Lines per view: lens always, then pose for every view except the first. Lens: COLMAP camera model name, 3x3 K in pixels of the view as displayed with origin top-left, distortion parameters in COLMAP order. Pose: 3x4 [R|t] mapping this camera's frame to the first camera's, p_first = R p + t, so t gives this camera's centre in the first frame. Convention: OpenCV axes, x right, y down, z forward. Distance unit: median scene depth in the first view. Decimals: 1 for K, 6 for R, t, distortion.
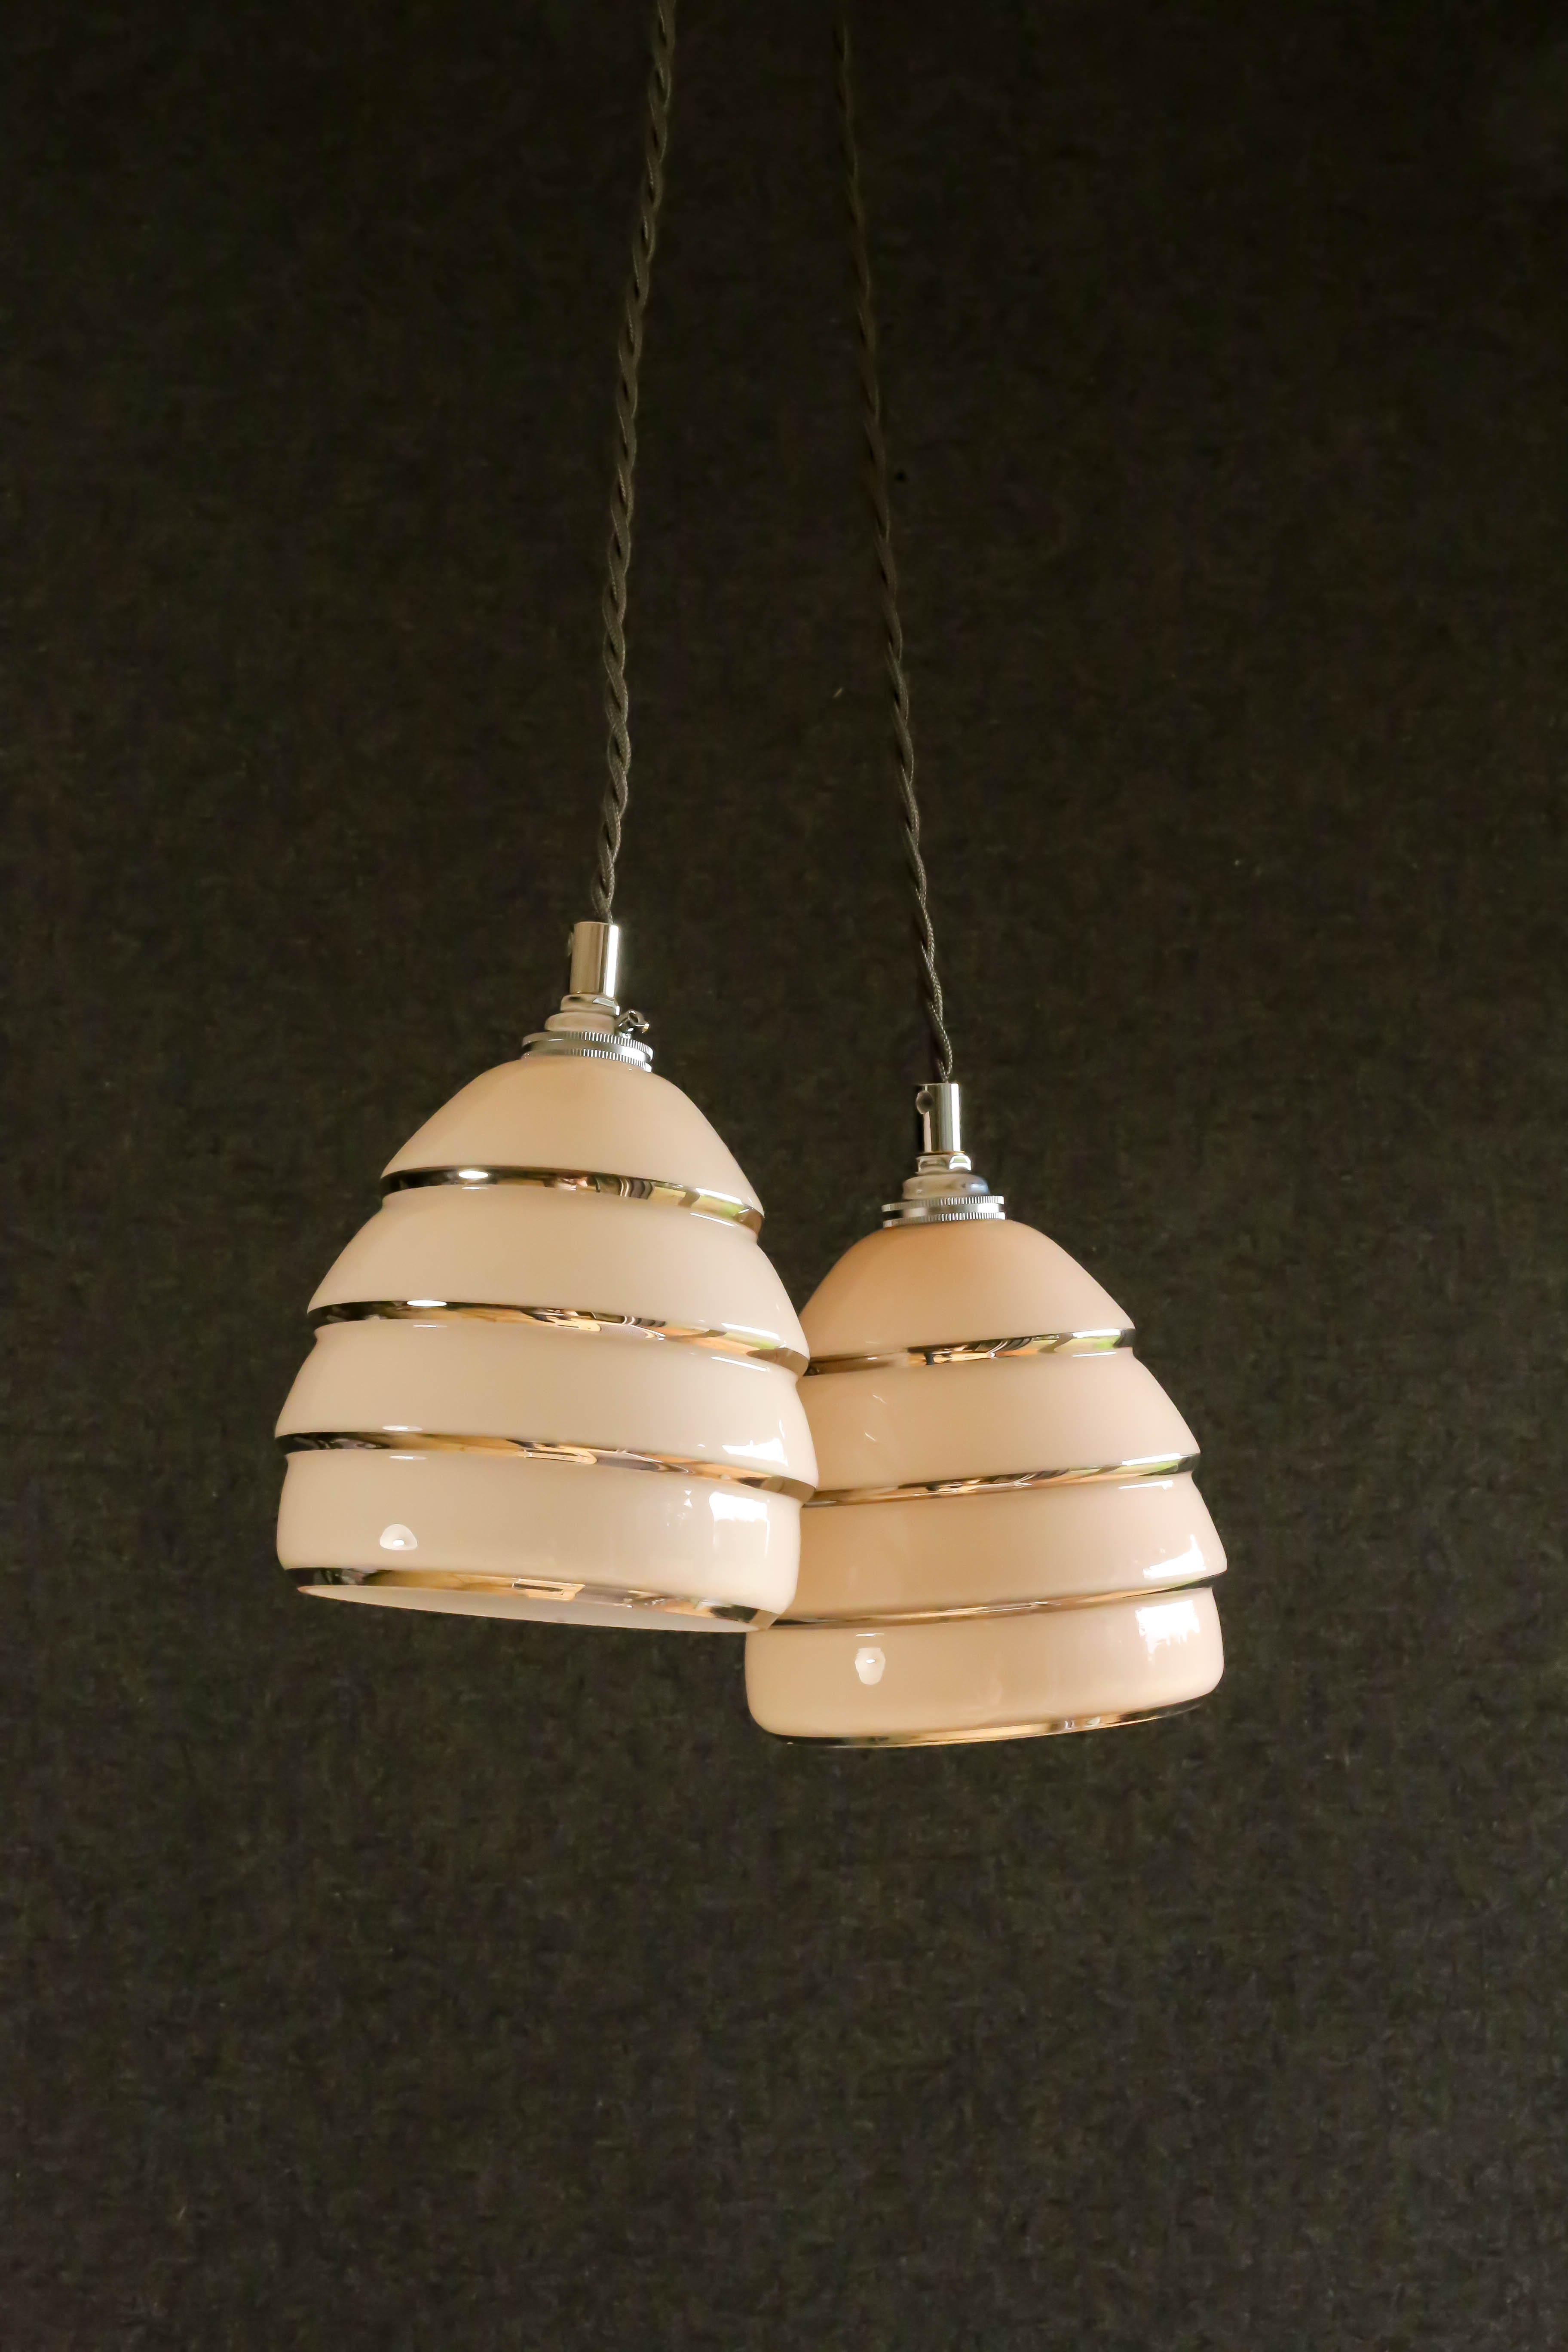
lens RADIAL K [[3553.9, 0, 784.0], [0, 3553.9, 1176.0], [0, 0, 1]] dist [-0.021550, -0.042366]
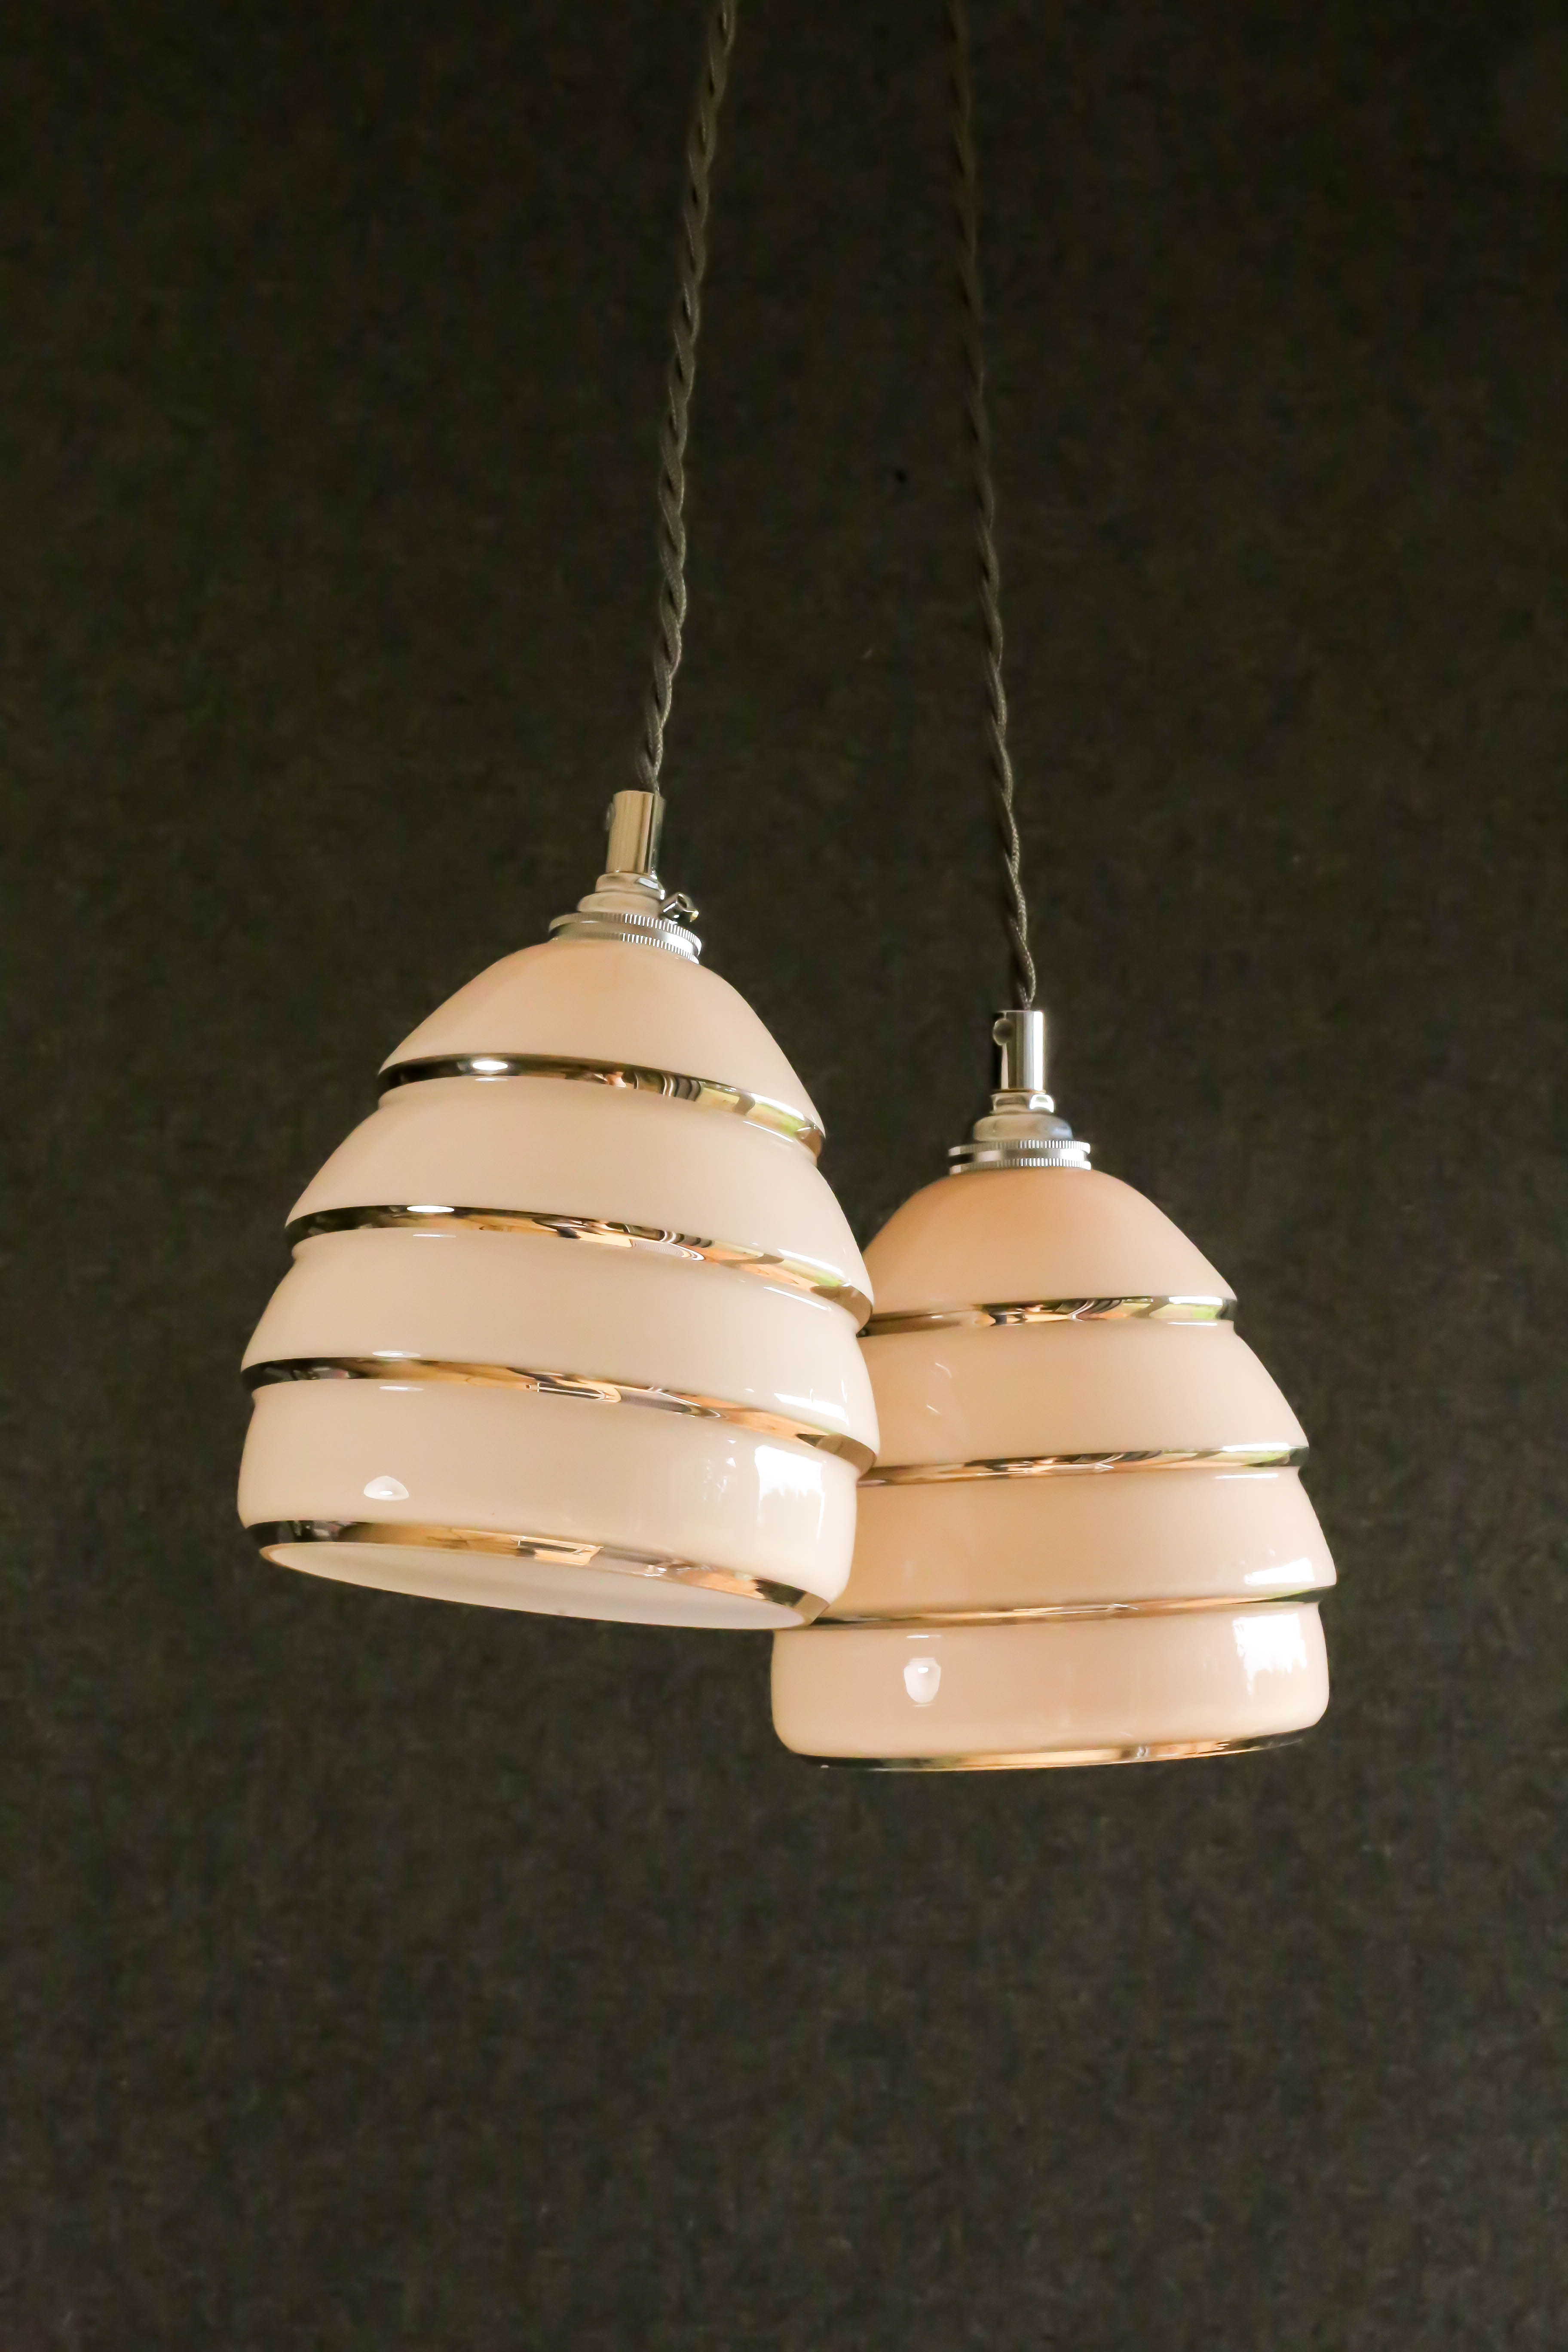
lens RADIAL K [[3553.9, 0, 784.0], [0, 3553.9, 1176.0], [0, 0, 1]] dist [-0.021550, -0.042366]
pose [[0.998886, 0.039563, 0.025733, -0.024883], [-0.038408, 0.998296, -0.043930, 0.039215], [-0.027427, 0.042893, 0.998703, 0.098430]]
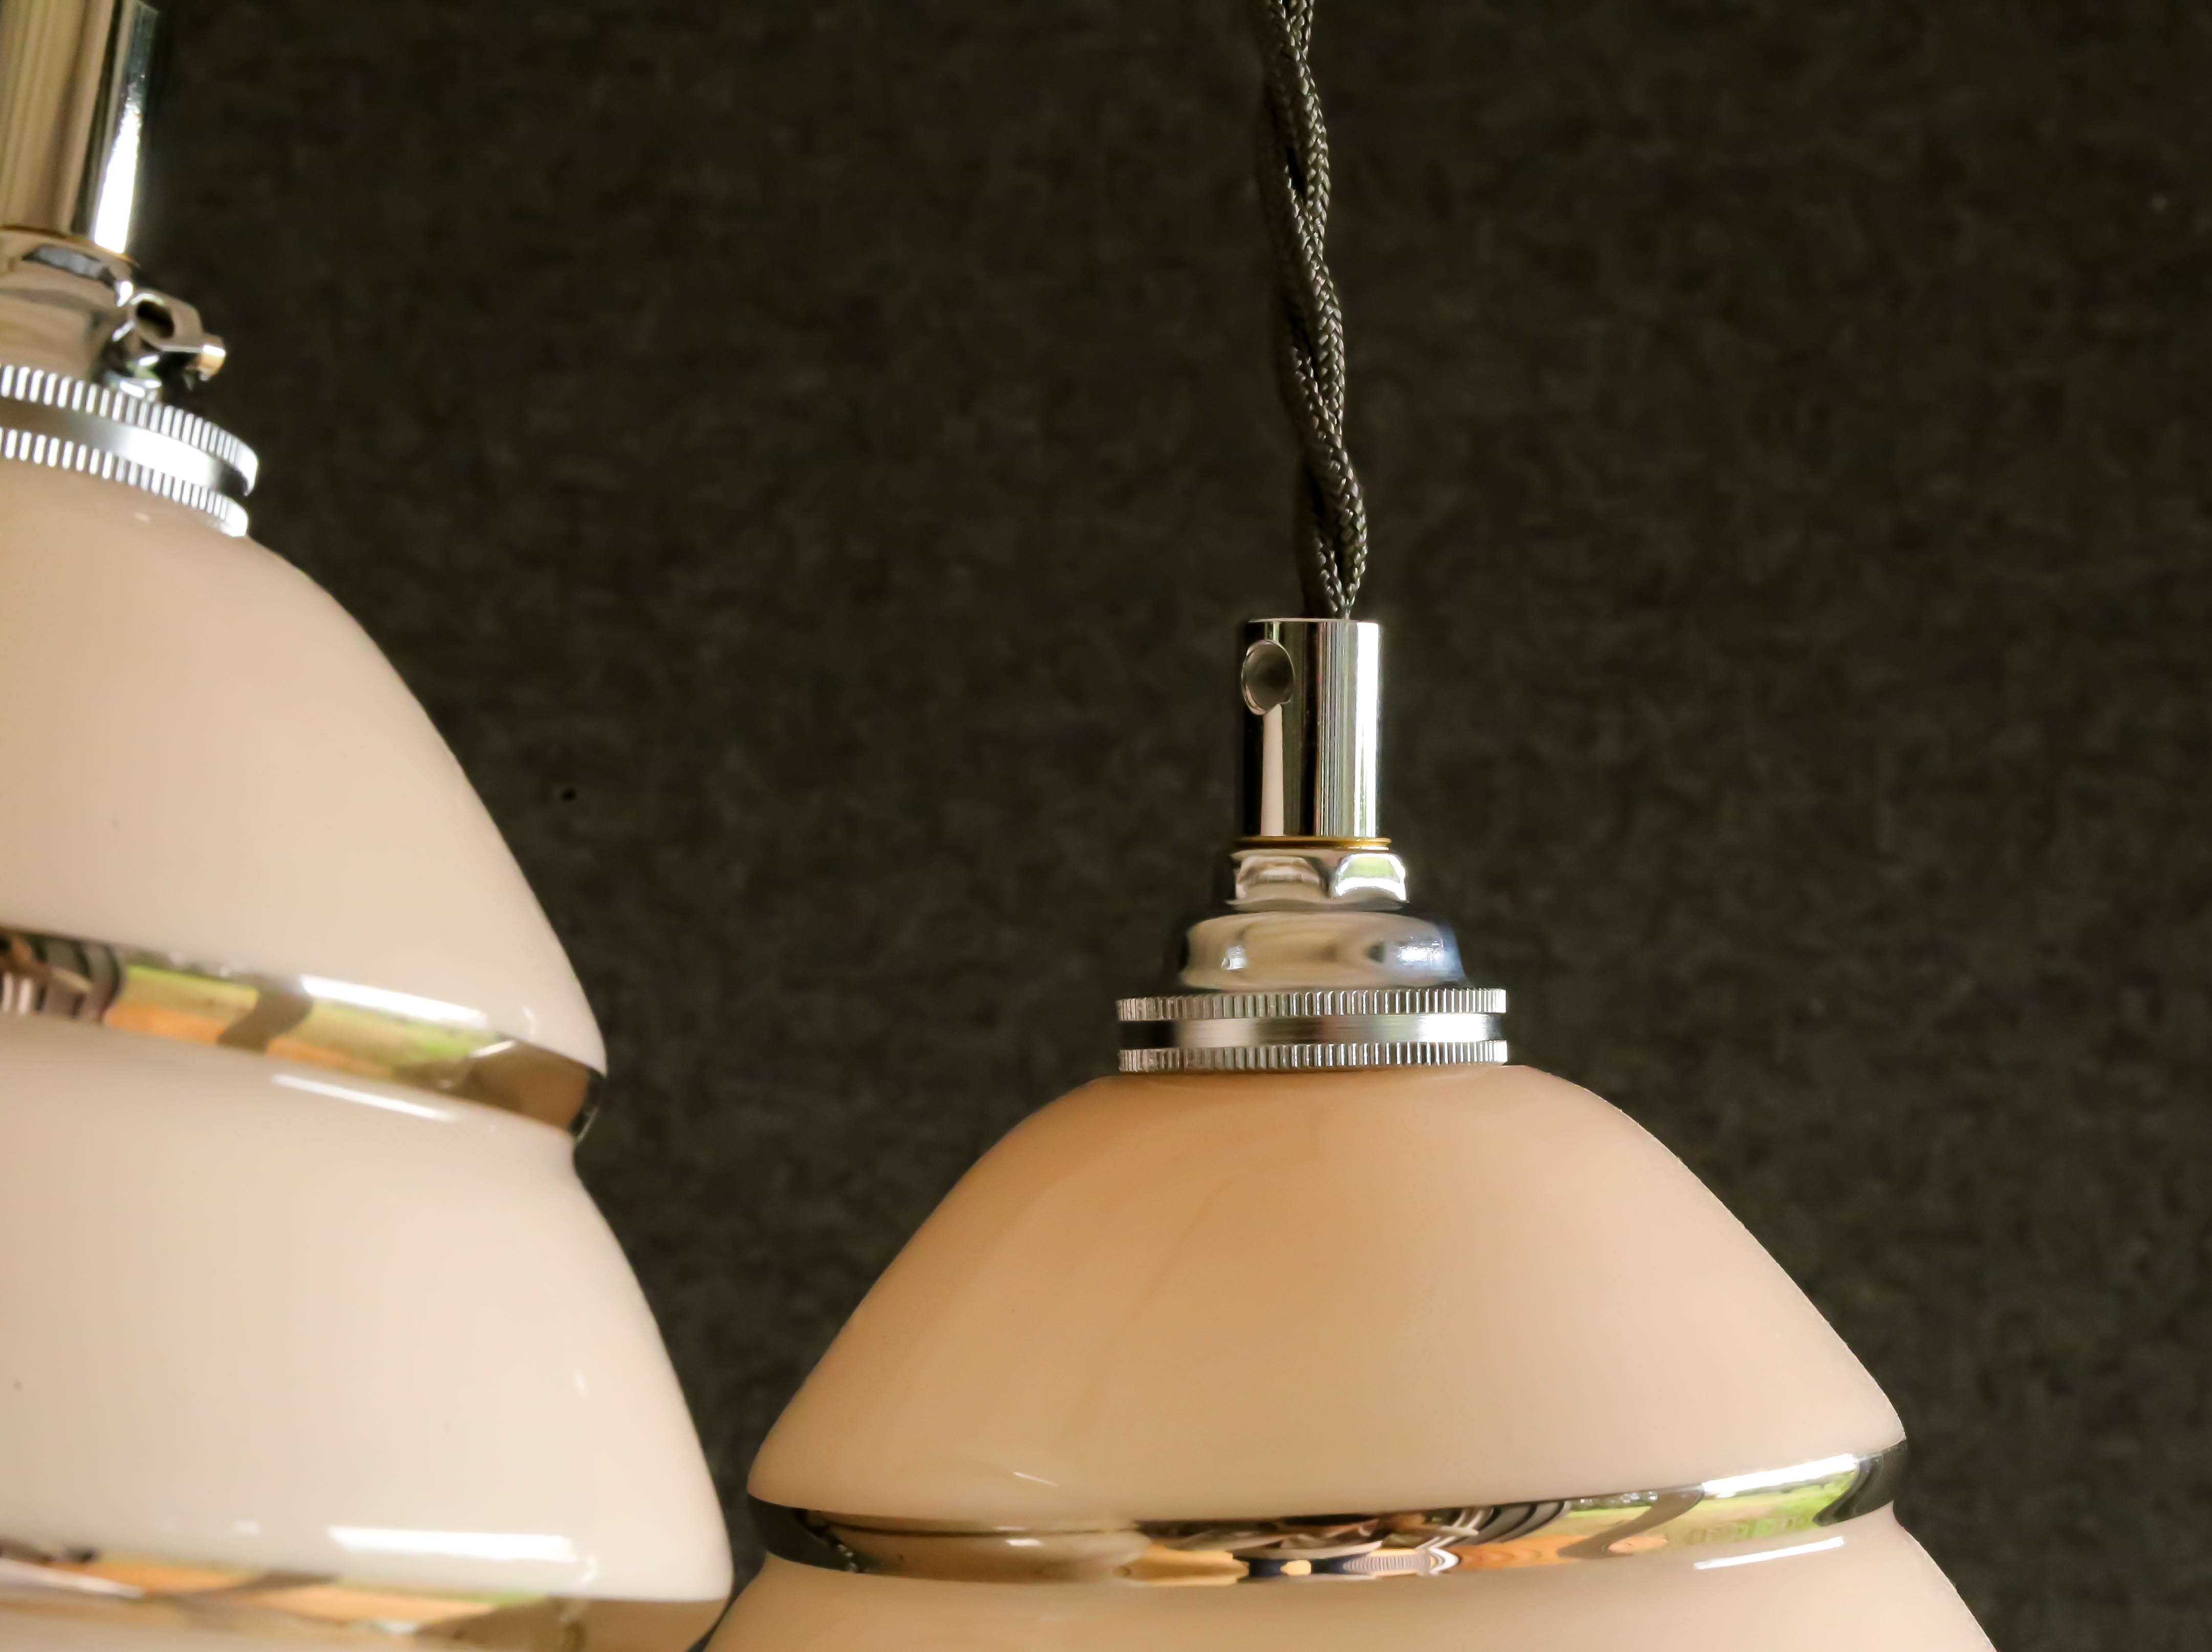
lens RADIAL K [[4124.3, 0, 1435.0], [0, 4124.3, 899.5], [0, 0, 1]] dist [-0.054207, -0.104588]
pose [[0.998837, 0.047128, -0.010173, 0.042153], [-0.046753, 0.998314, 0.034411, -0.010293], [0.011777, -0.033896, 0.999356, 0.458587]]
